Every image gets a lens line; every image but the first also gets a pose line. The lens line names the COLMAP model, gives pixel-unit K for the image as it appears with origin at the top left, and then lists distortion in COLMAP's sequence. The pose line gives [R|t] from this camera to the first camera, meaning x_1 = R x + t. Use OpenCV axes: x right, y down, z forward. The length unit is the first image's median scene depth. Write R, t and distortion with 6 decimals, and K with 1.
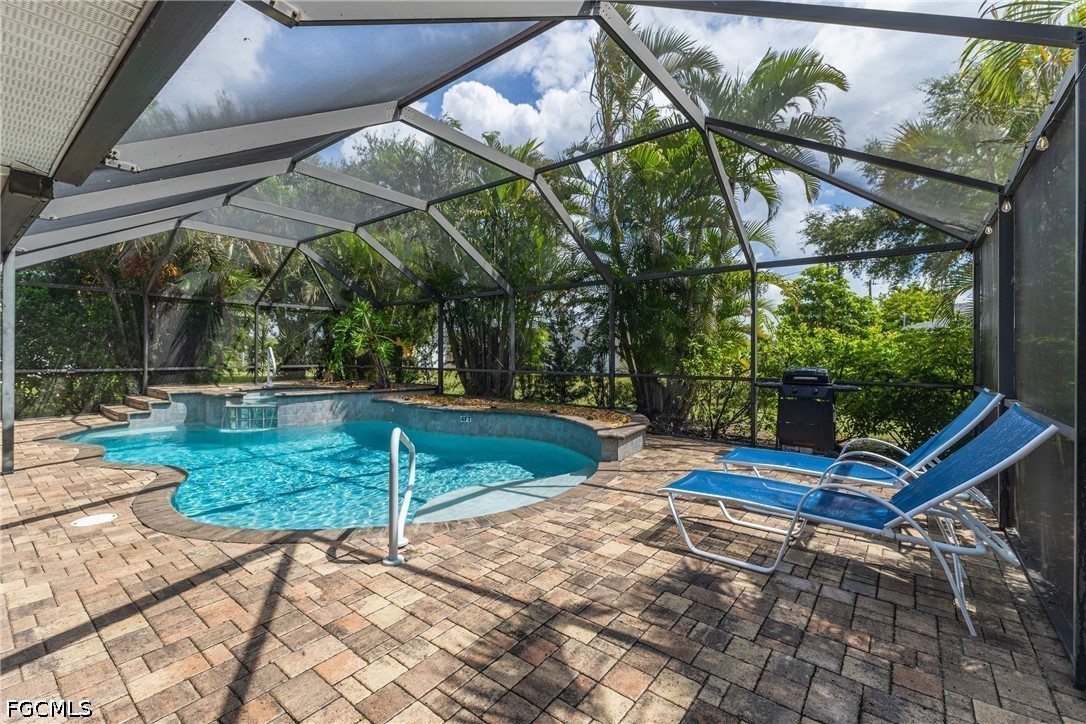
lens RADIAL K [[468.0, 0, 545.6], [0, 468.0, 356.3], [0, 0, 1]] dist [0.009860, 0.000106]
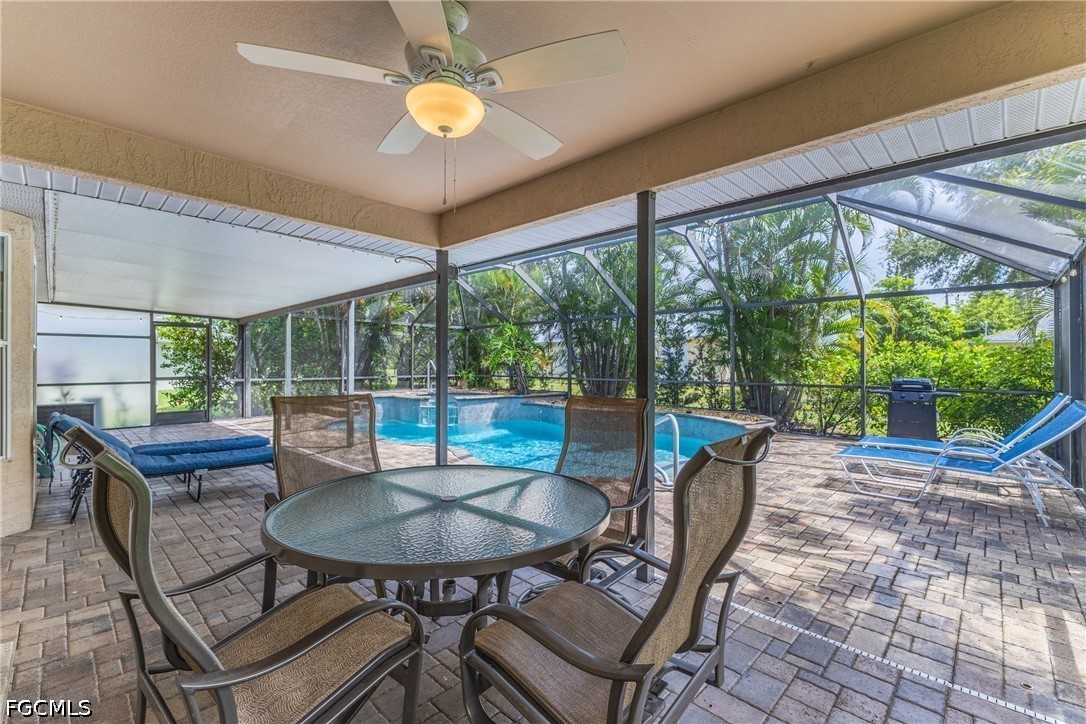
lens RADIAL K [[469.1, 0, 543.0], [0, 469.1, 362.0], [0, 0, 1]] dist [0.004079, 0.000190]
pose [[0.994897, -0.002114, -0.100876, -0.249770], [0.001467, 0.999978, -0.006488, -0.010055], [0.100887, 0.006307, 0.994878, -0.298404]]
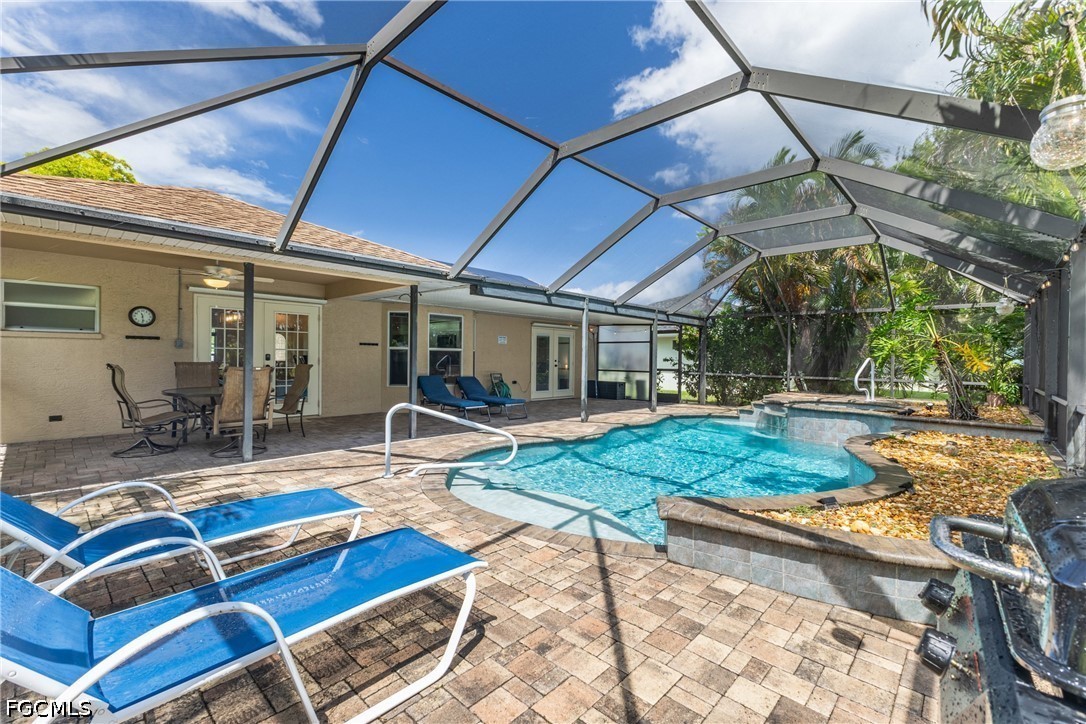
lens RADIAL K [[468.0, 0, 545.6], [0, 468.0, 356.3], [0, 0, 1]] dist [0.009860, 0.000106]
pose [[-0.085598, -0.009847, -0.996281, 0.542032], [-0.020786, 0.999751, -0.008095, -0.003385], [0.996113, 0.020016, -0.085782, 0.682802]]
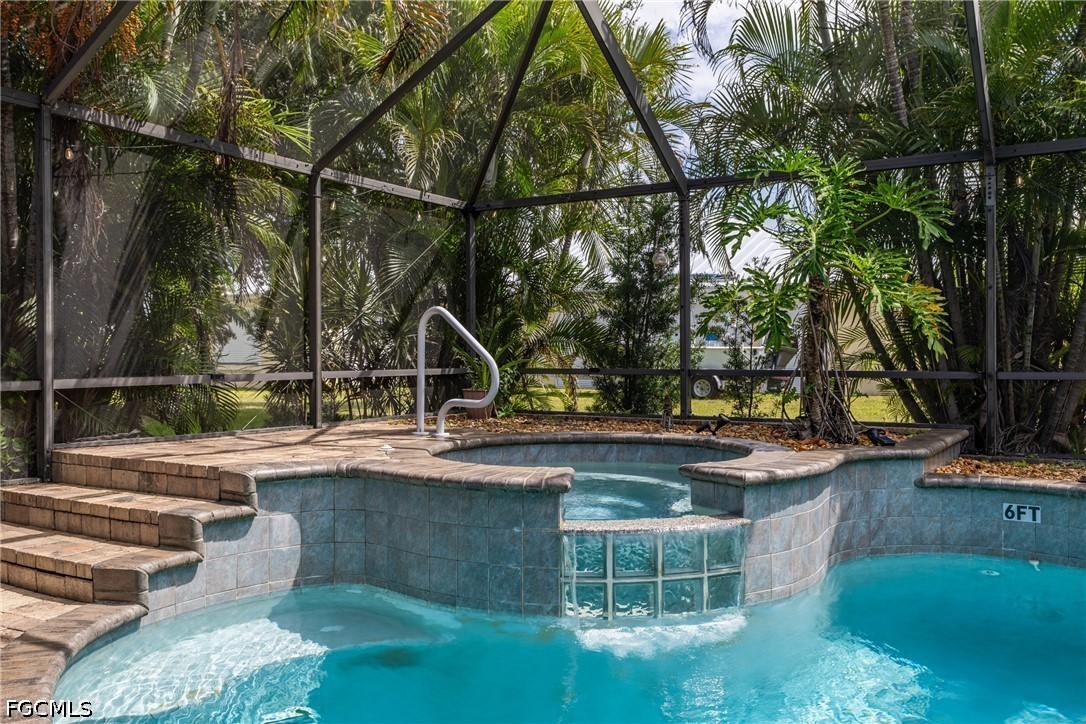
lens RADIAL K [[915.6, 0, 543.0], [0, 915.6, 362.0], [0, 0, 1]] dist [-0.005739, -0.003086]
pose [[0.992377, -0.006741, 0.123052, -0.879230], [0.006114, 0.999966, 0.005480, 0.019146], [-0.123085, -0.004686, 0.992385, 0.617157]]
